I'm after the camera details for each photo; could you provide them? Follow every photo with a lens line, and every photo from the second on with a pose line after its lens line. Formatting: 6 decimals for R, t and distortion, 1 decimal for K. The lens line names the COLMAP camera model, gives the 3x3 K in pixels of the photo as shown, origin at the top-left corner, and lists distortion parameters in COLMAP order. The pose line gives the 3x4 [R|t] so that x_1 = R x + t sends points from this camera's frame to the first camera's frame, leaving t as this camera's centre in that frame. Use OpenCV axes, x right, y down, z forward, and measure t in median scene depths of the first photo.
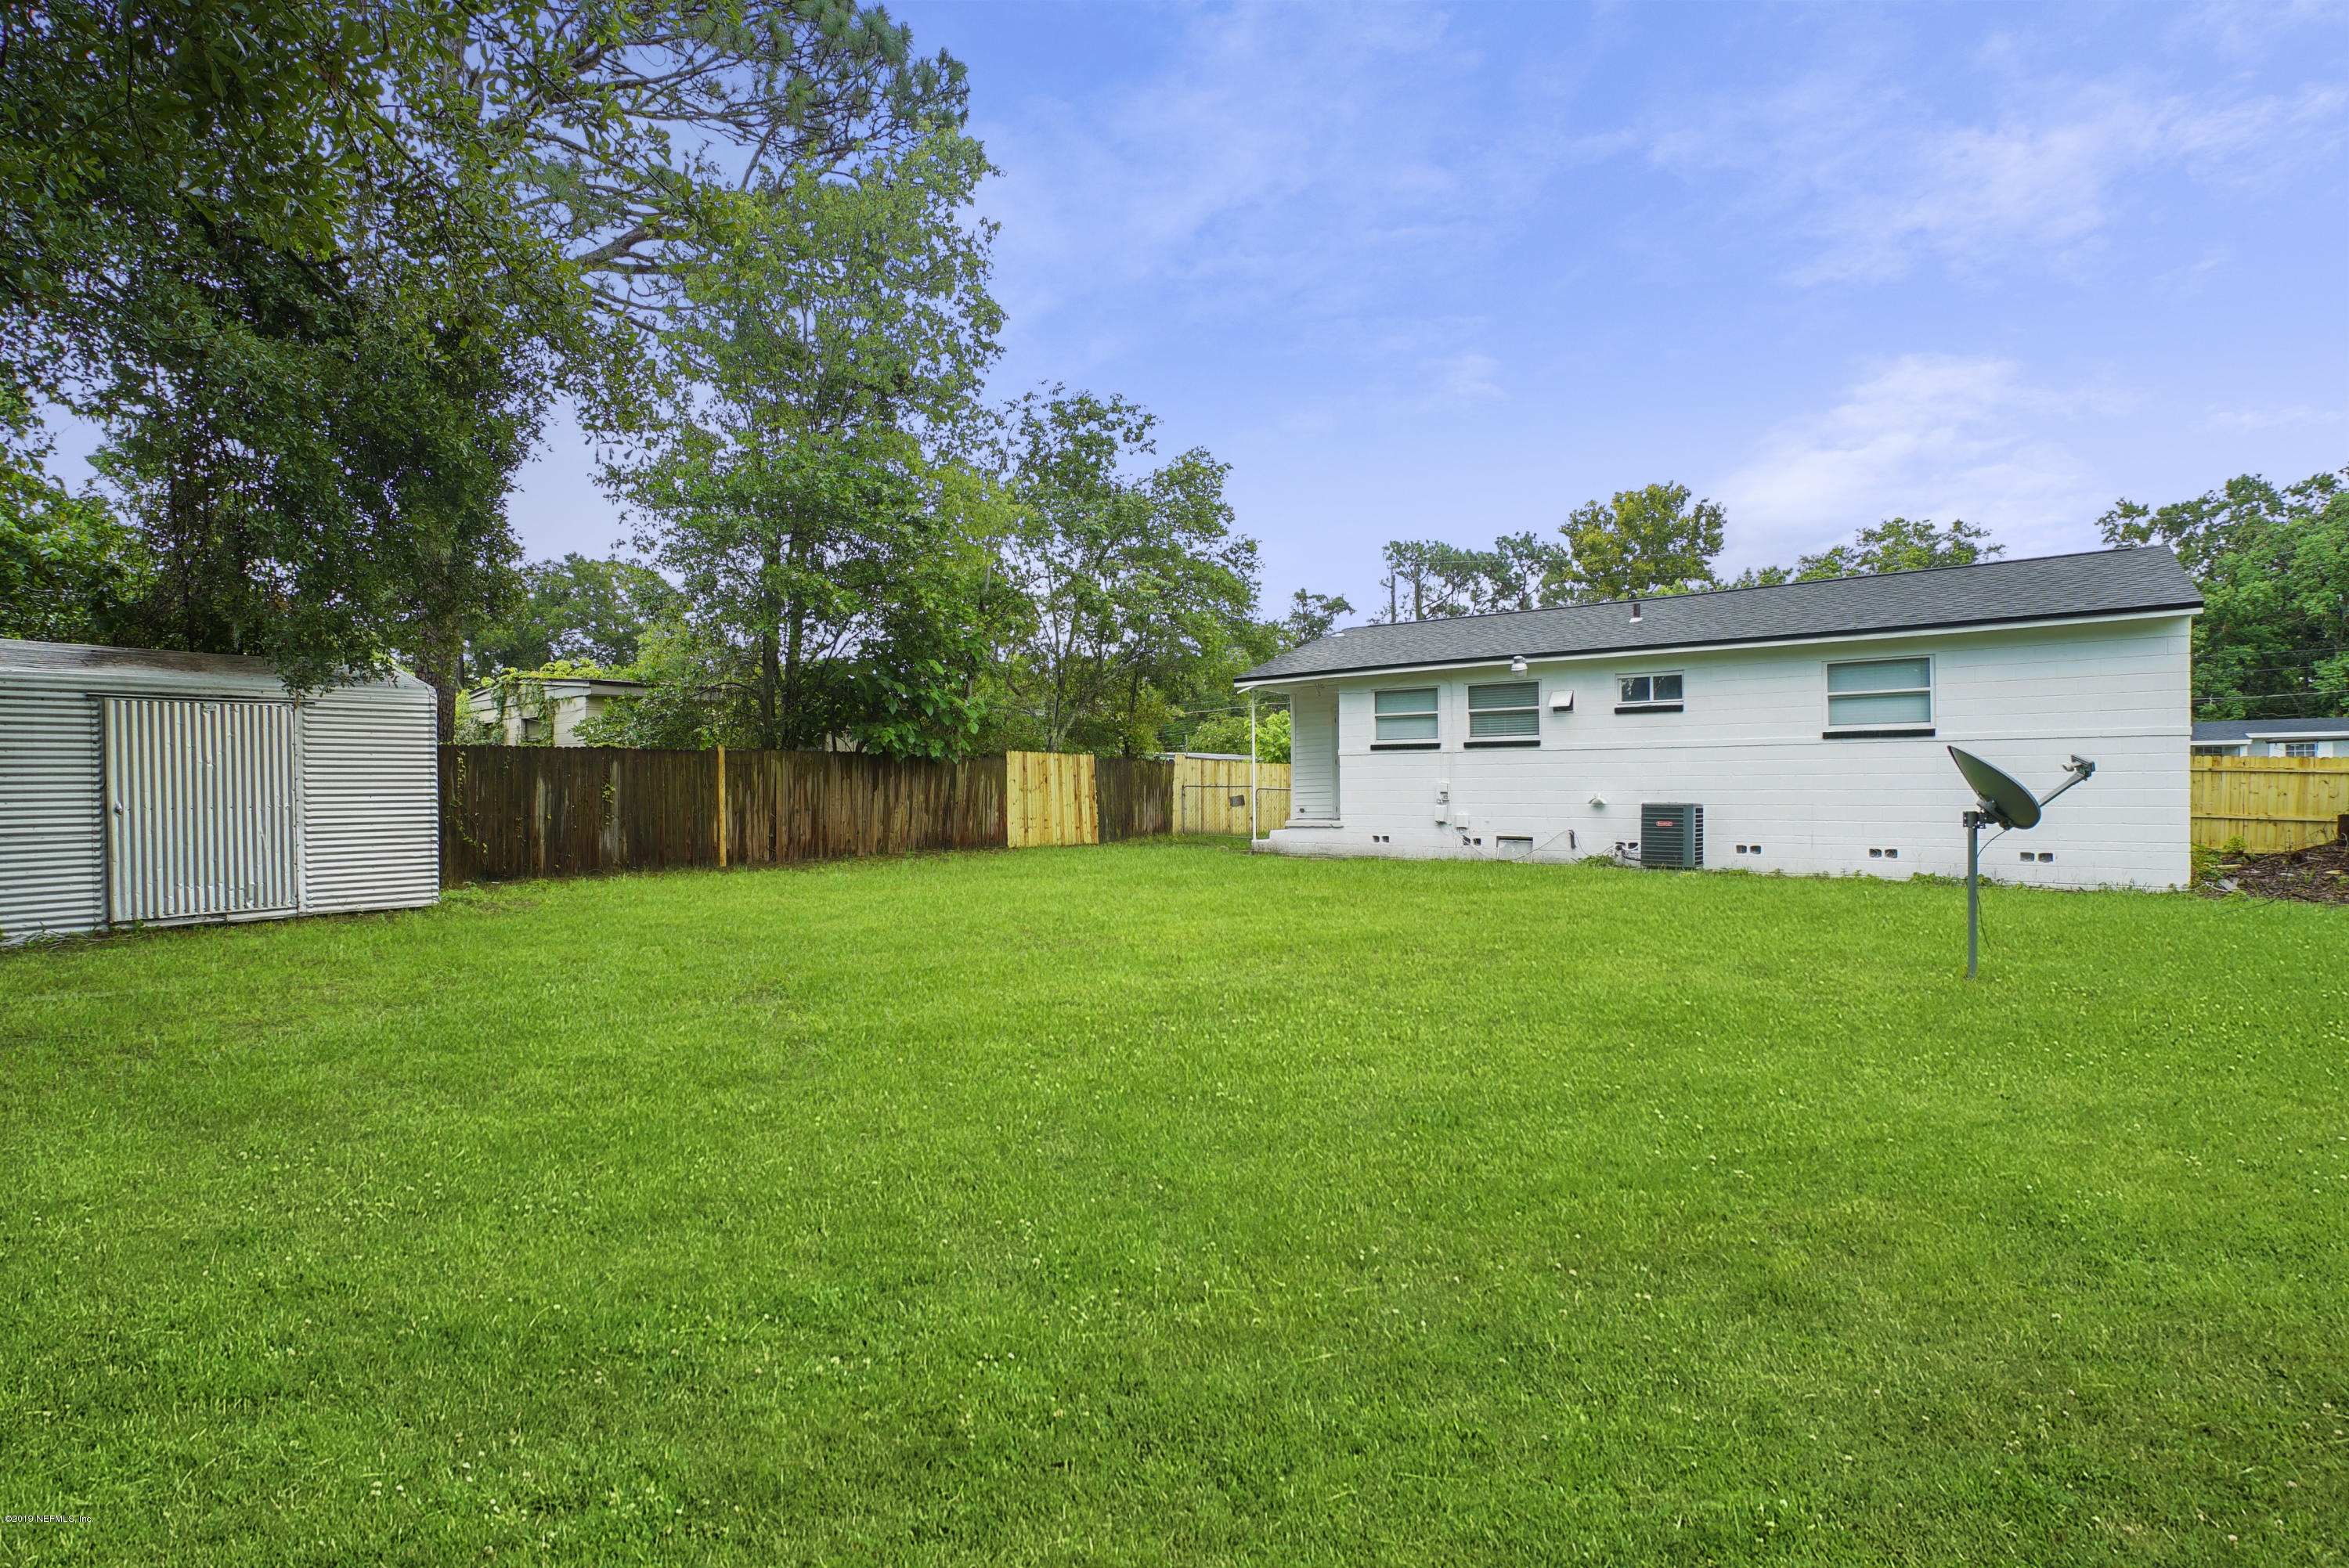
lens RADIAL K [[1079.5, 0, 1174.5], [0, 1079.5, 784.0], [0, 0, 1]] dist [0.011445, -0.000430]
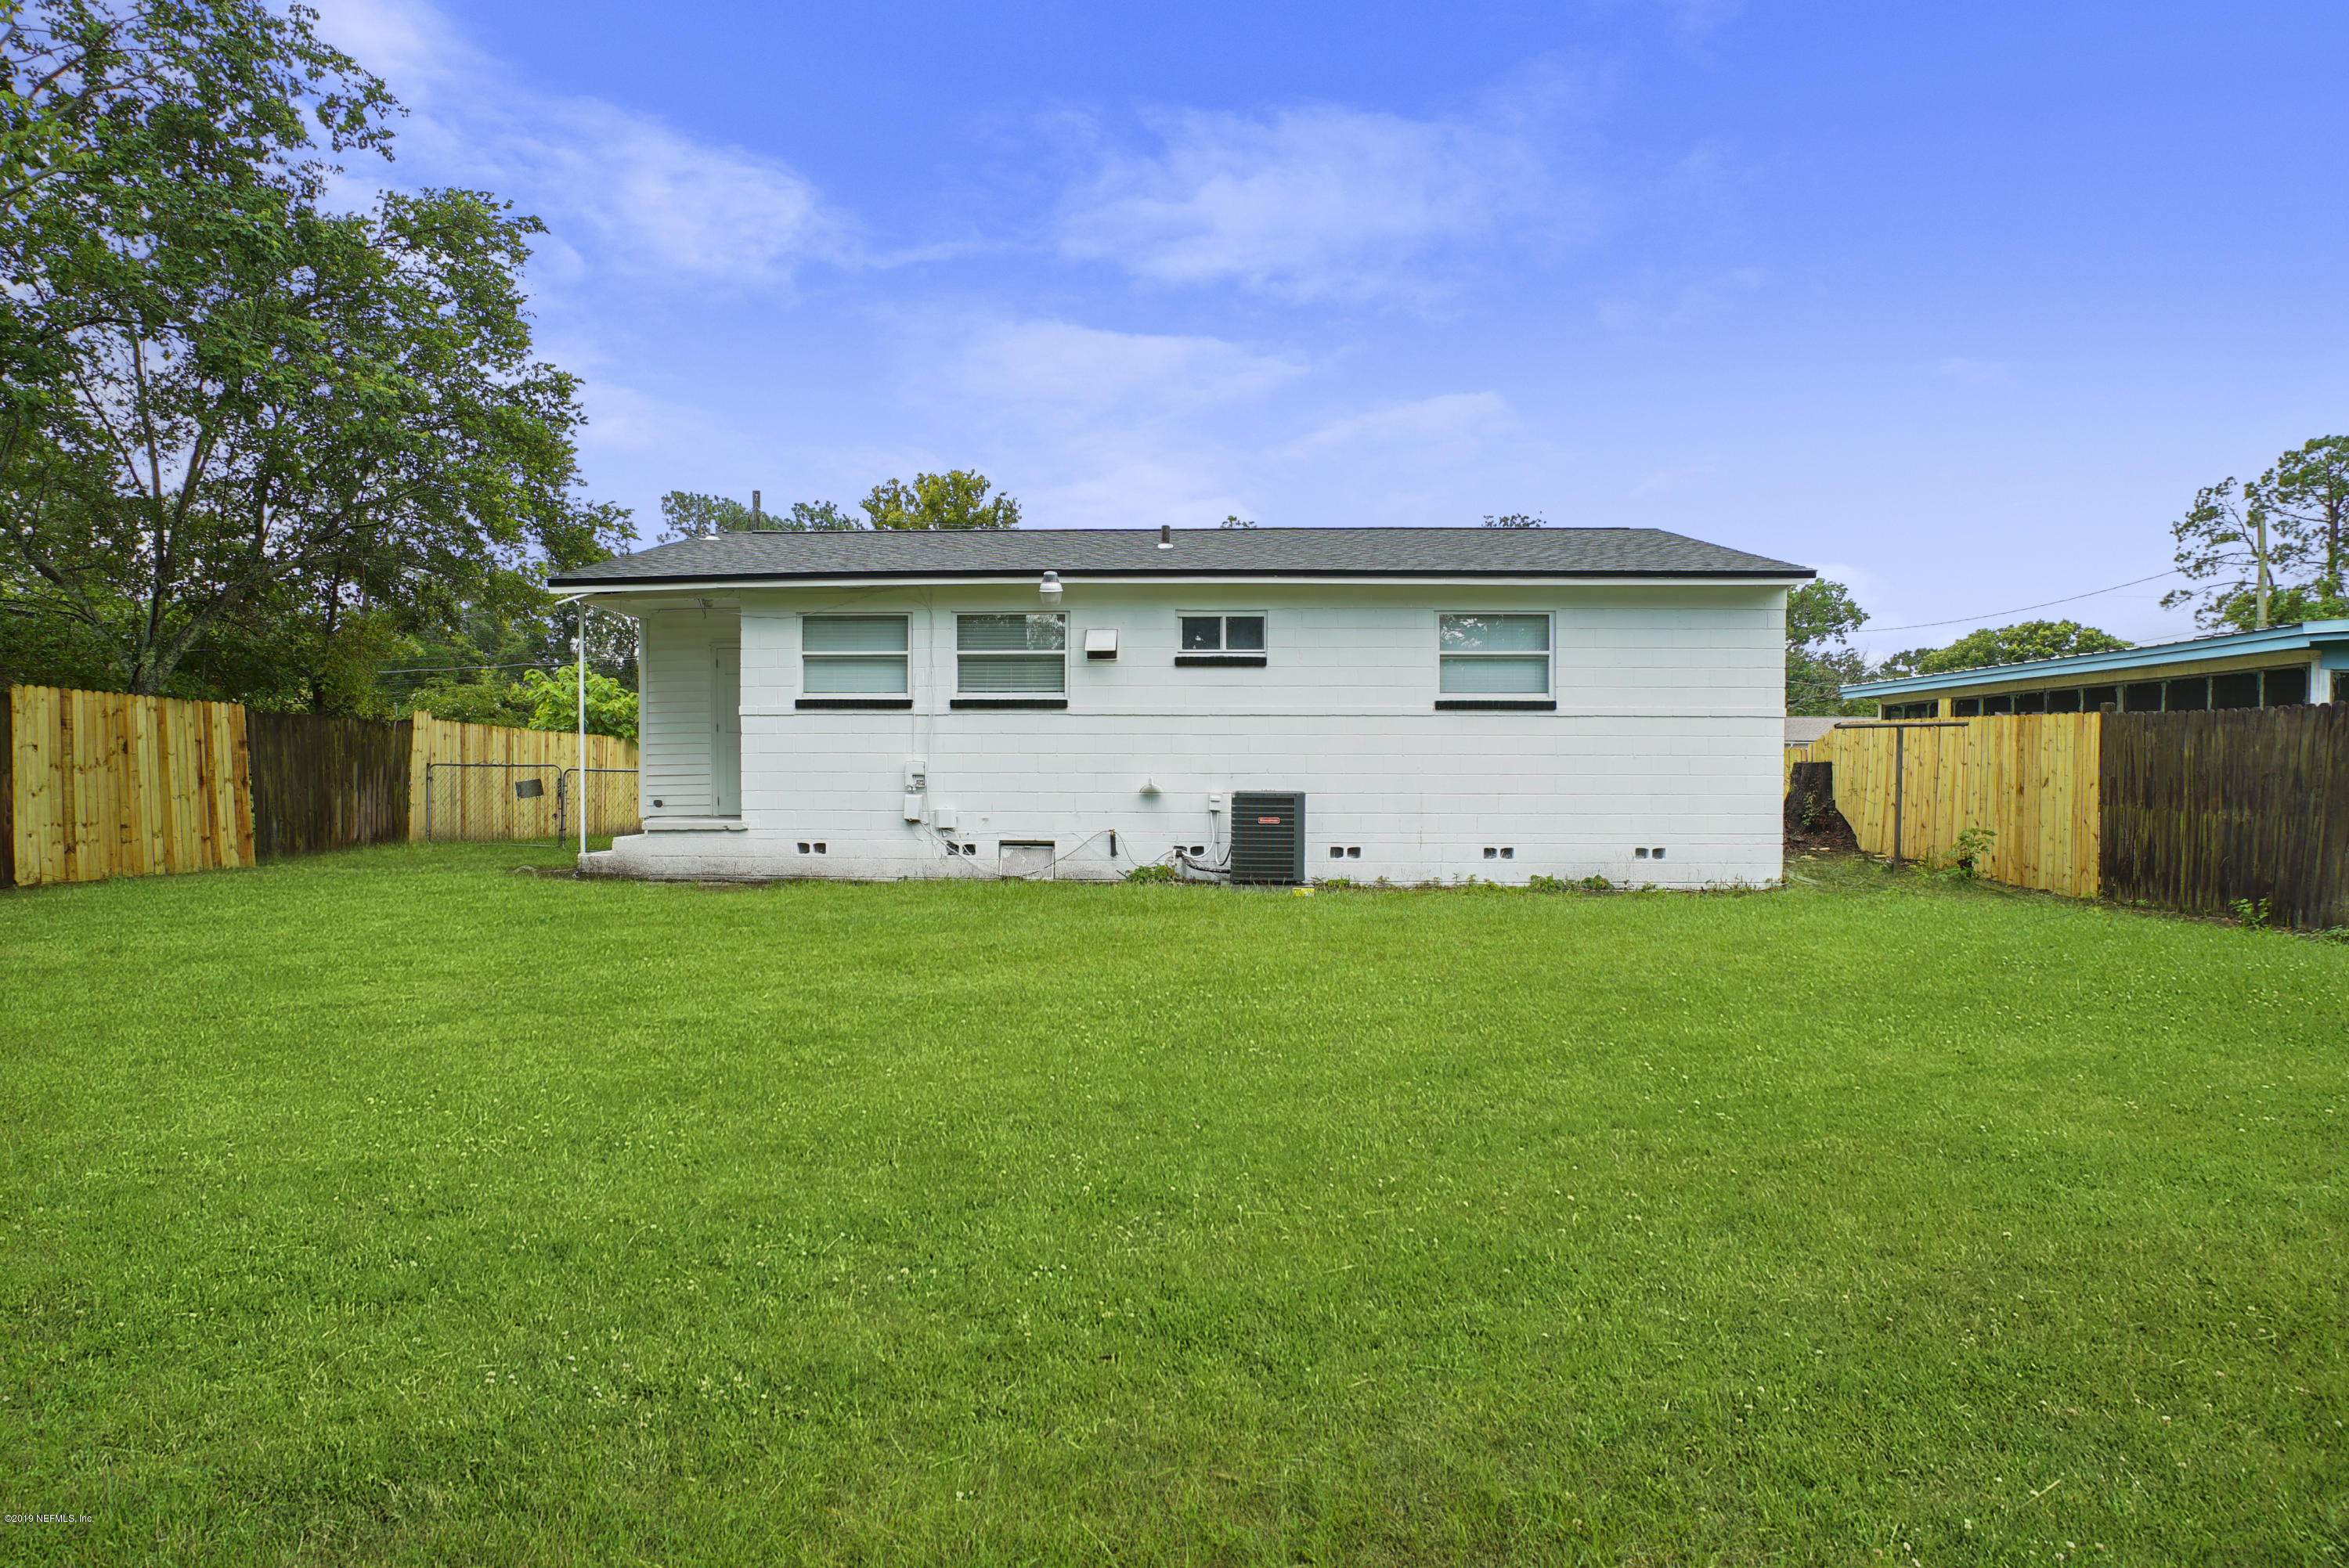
lens RADIAL K [[1098.1, 0, 1138.1], [0, 1098.1, 789.2], [0, 0, 1]] dist [-0.052890, 0.024372]
pose [[0.813535, -0.000644, 0.581516, -0.027671], [-0.009051, 0.999864, 0.013769, 0.005690], [-0.581446, -0.016465, 0.813418, 0.373742]]
